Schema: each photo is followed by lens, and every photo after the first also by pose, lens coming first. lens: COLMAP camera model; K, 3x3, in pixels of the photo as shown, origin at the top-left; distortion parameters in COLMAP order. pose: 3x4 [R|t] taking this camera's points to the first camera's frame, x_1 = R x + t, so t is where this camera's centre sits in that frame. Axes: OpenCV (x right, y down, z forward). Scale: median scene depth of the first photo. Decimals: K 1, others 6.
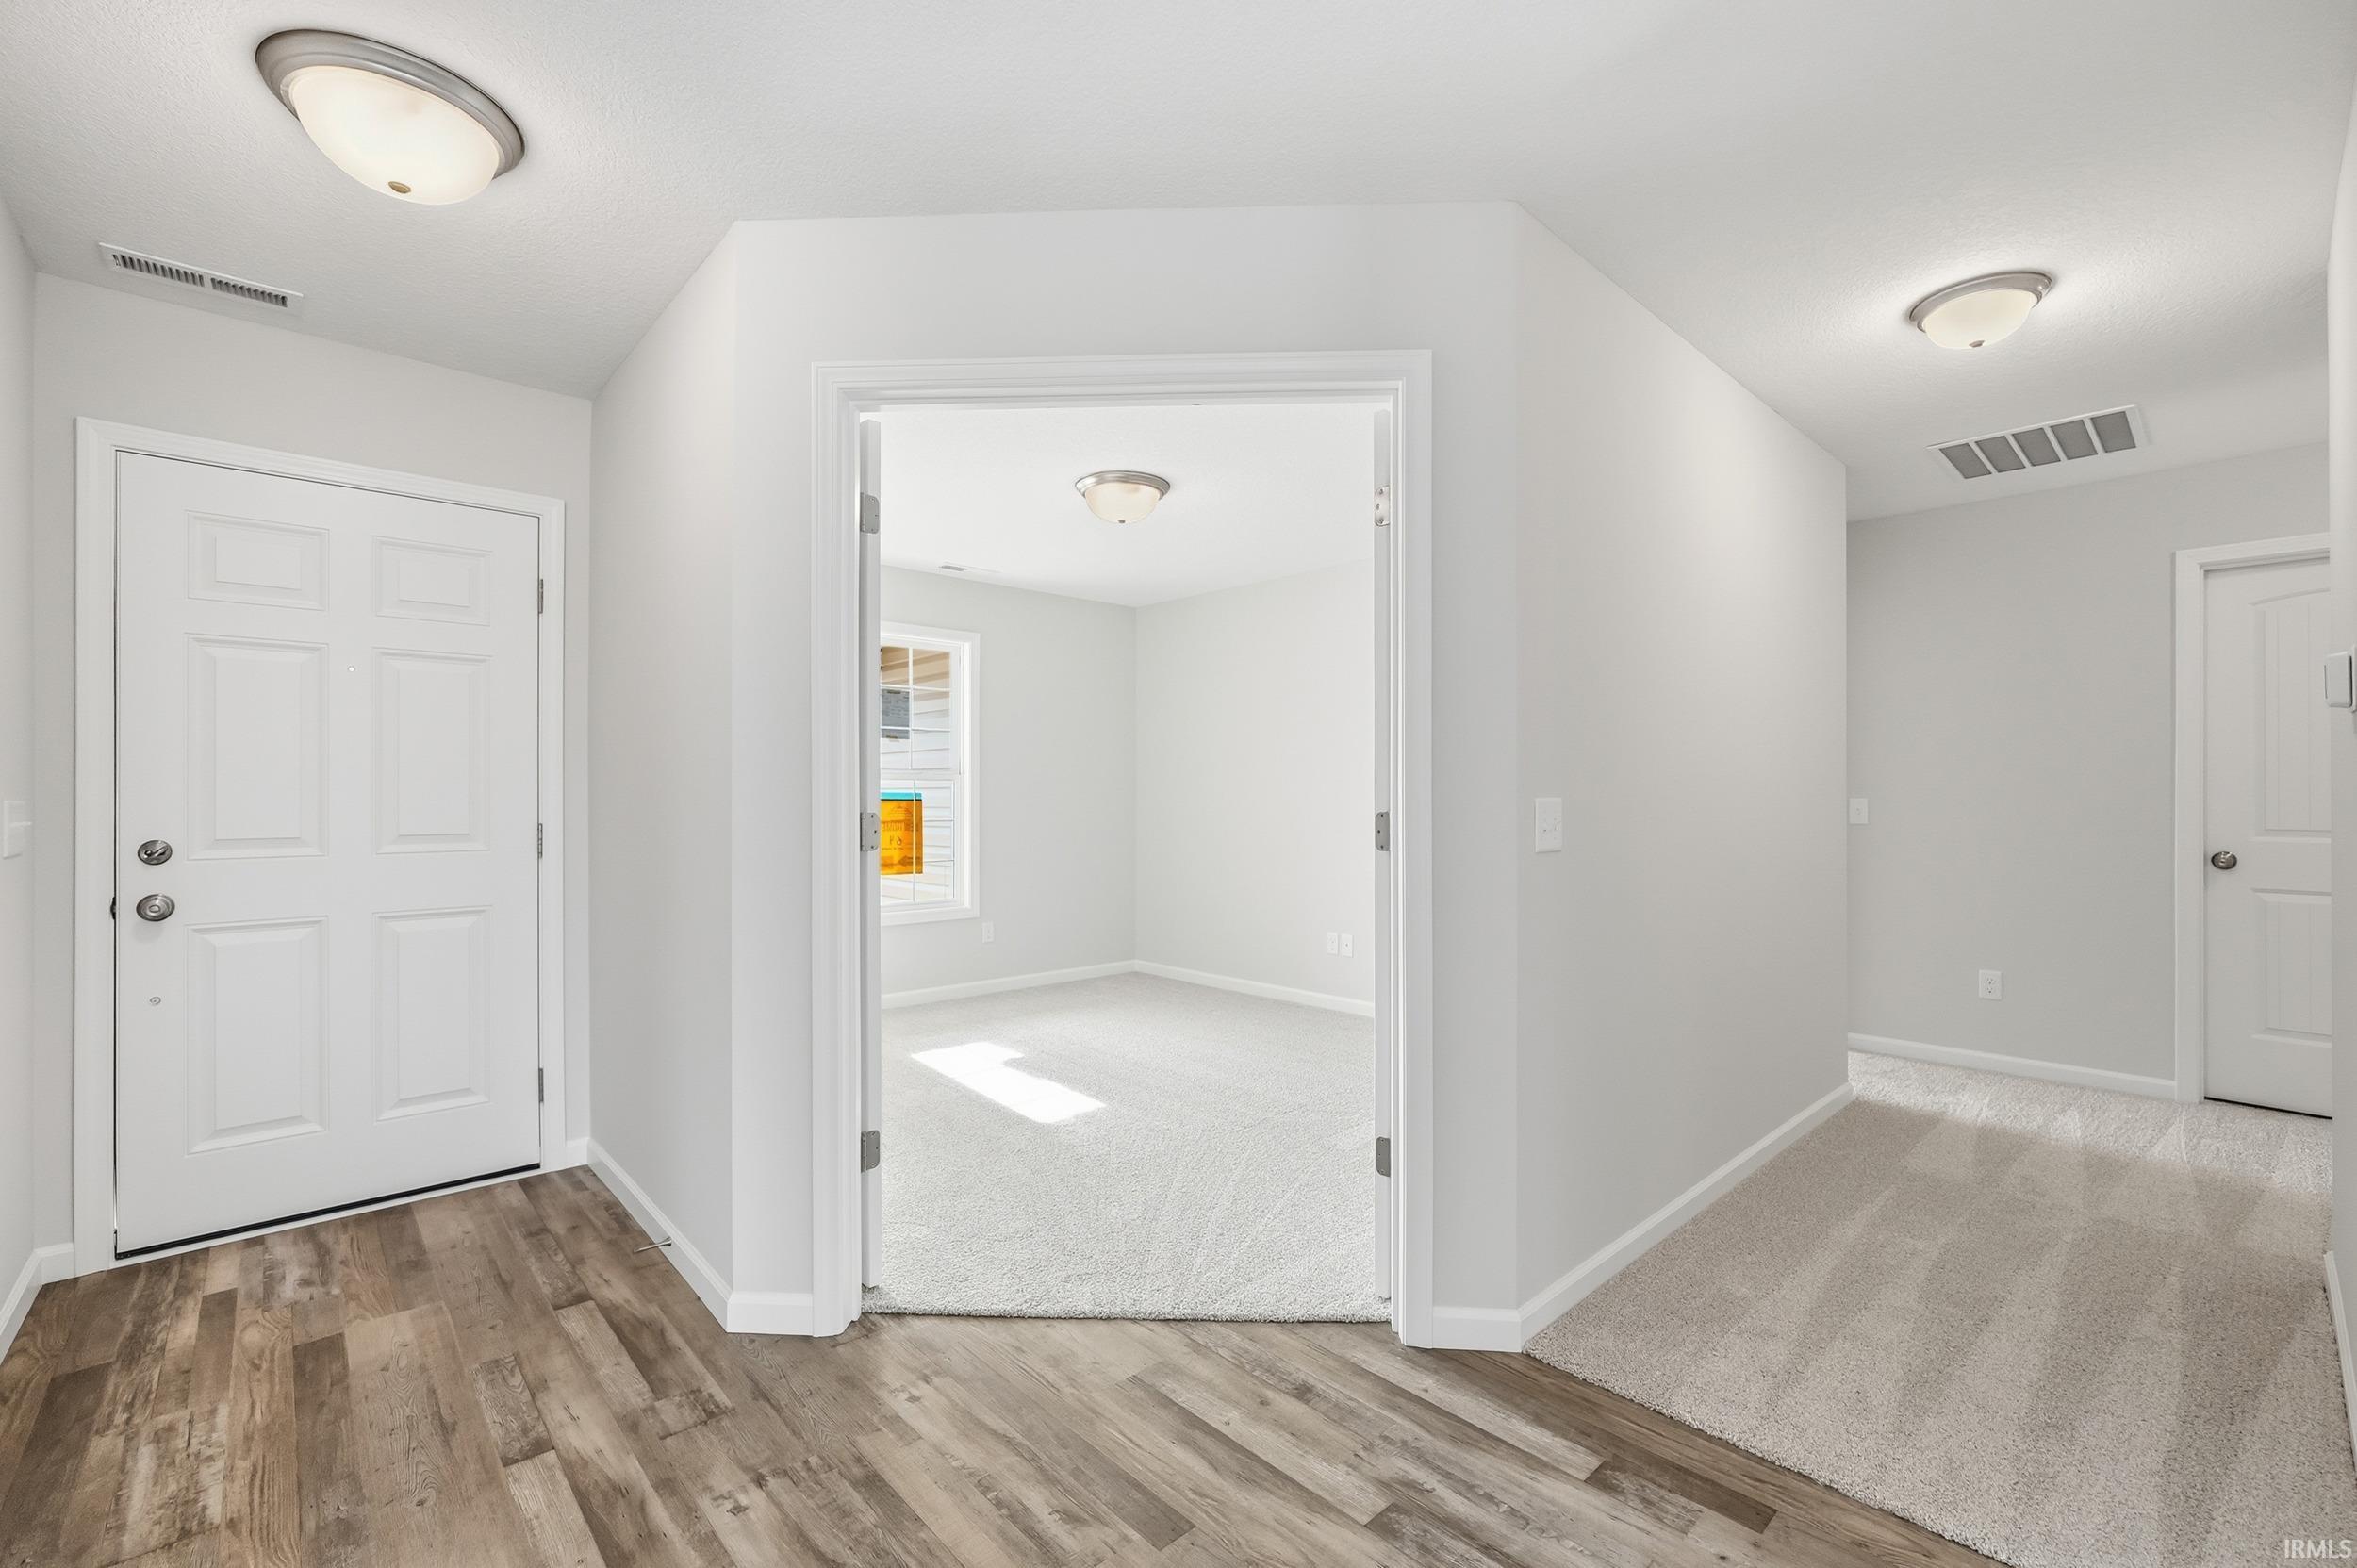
lens RADIAL K [[1000.8, 0, 1178.5], [0, 1000.8, 784.0], [0, 0, 1]] dist [-0.013258, 0.004362]
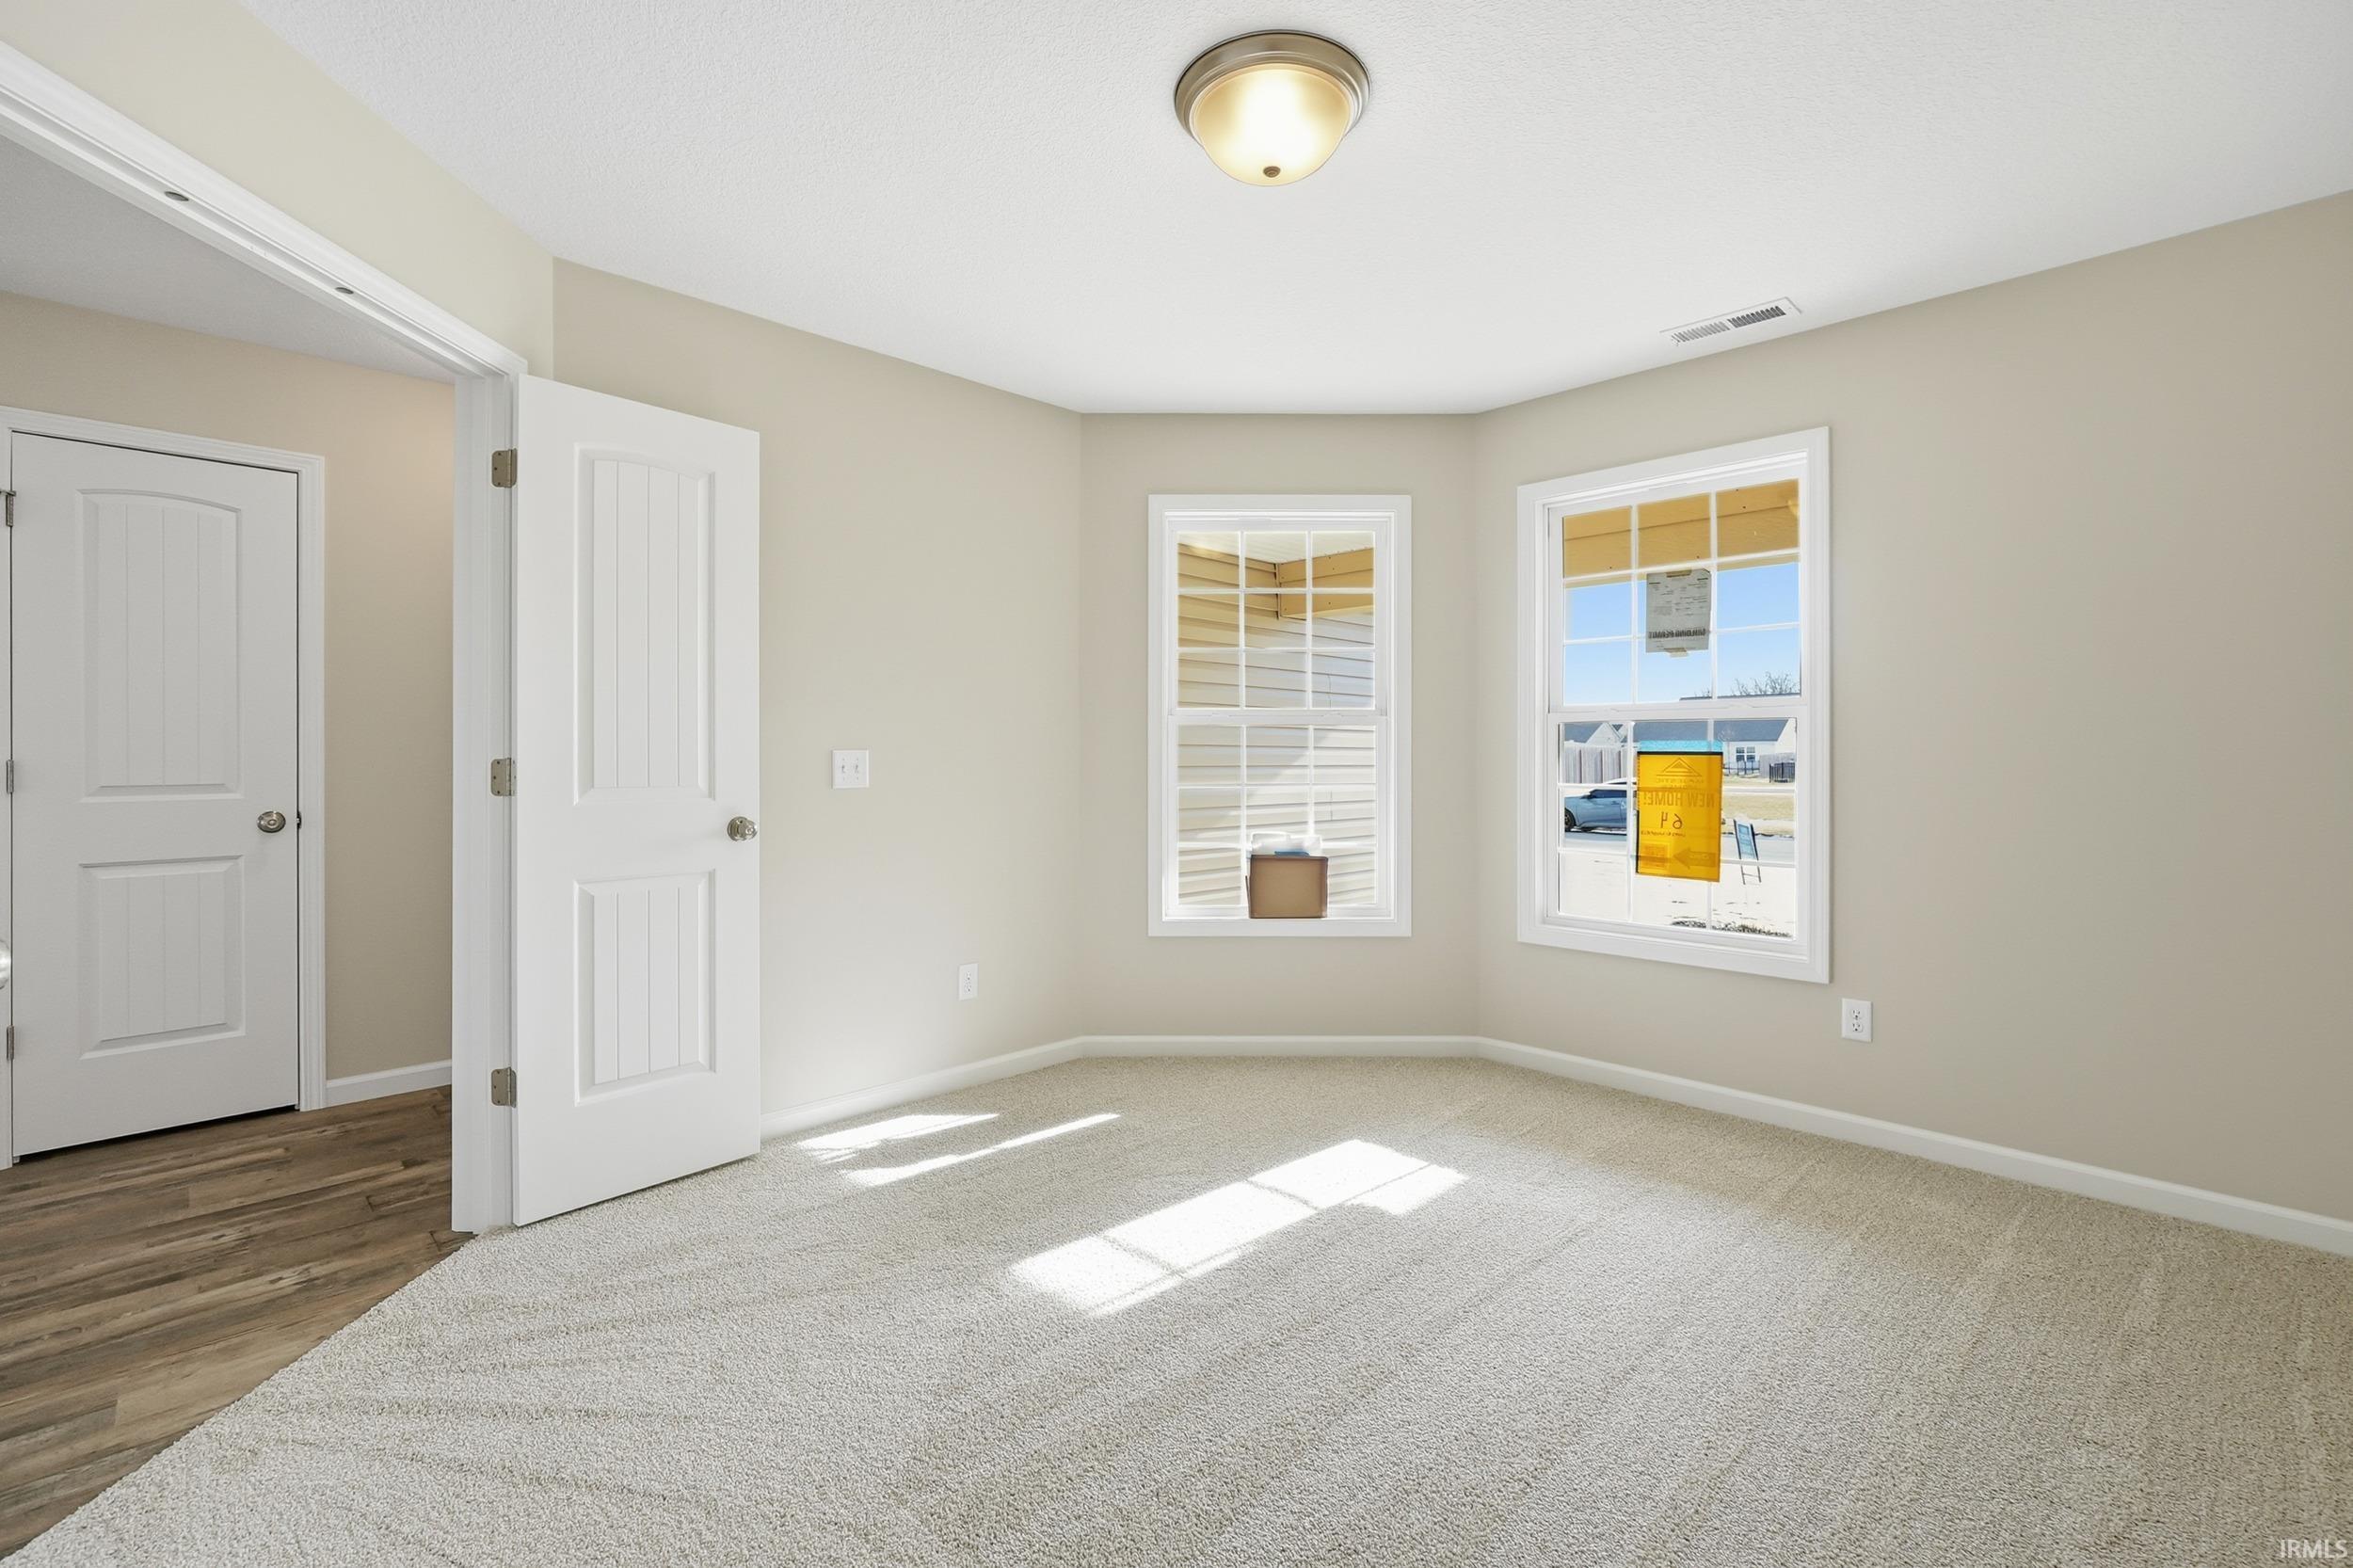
lens RADIAL K [[994.2, 0, 1163.2], [0, 994.2, 763.2], [0, 0, 1]] dist [-0.014319, 0.004557]
pose [[0.041260, -0.001407, -0.999147, 0.811731], [0.013345, 0.999911, -0.000857, 0.048387], [0.999059, -0.013298, 0.041276, 1.807925]]
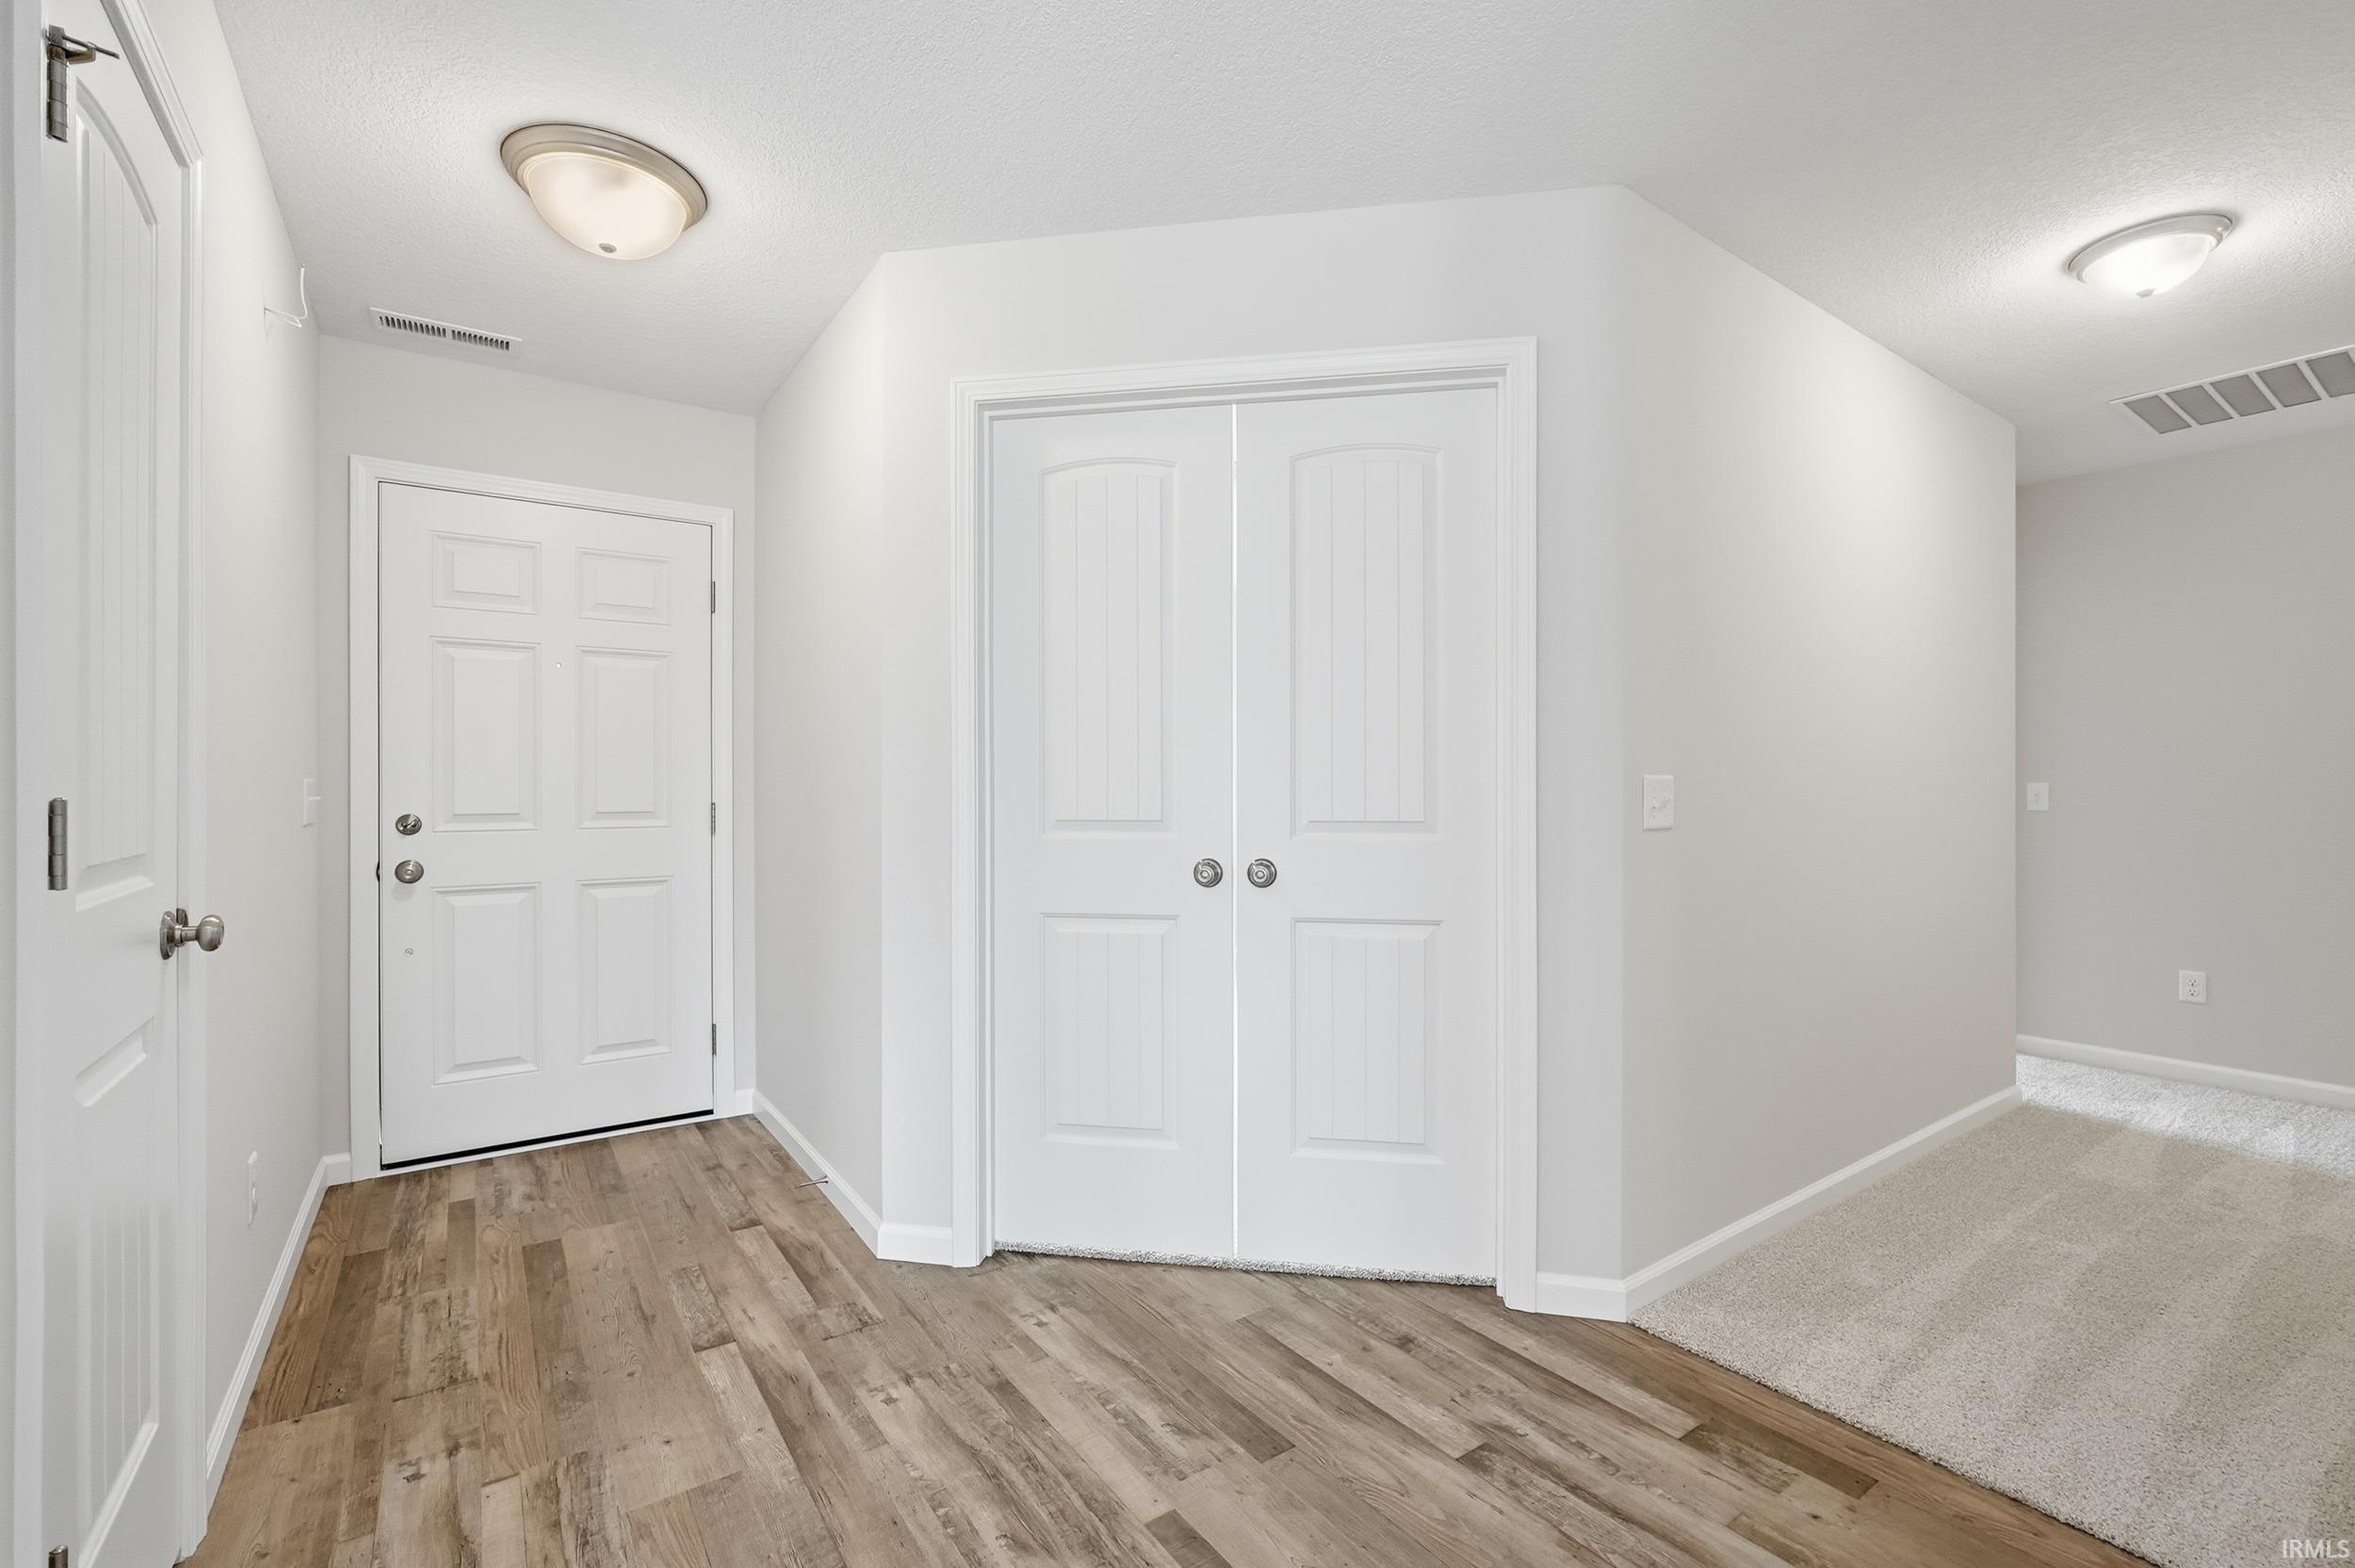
lens RADIAL K [[1016.4, 0, 1174.7], [0, 1016.4, 777.8], [0, 0, 1]] dist [-0.009848, 0.000542]
pose [[0.991320, -0.000094, -0.131471, 0.023744], [0.000528, 0.999995, 0.003265, 0.012979], [0.131470, -0.003306, 0.991315, -0.076622]]
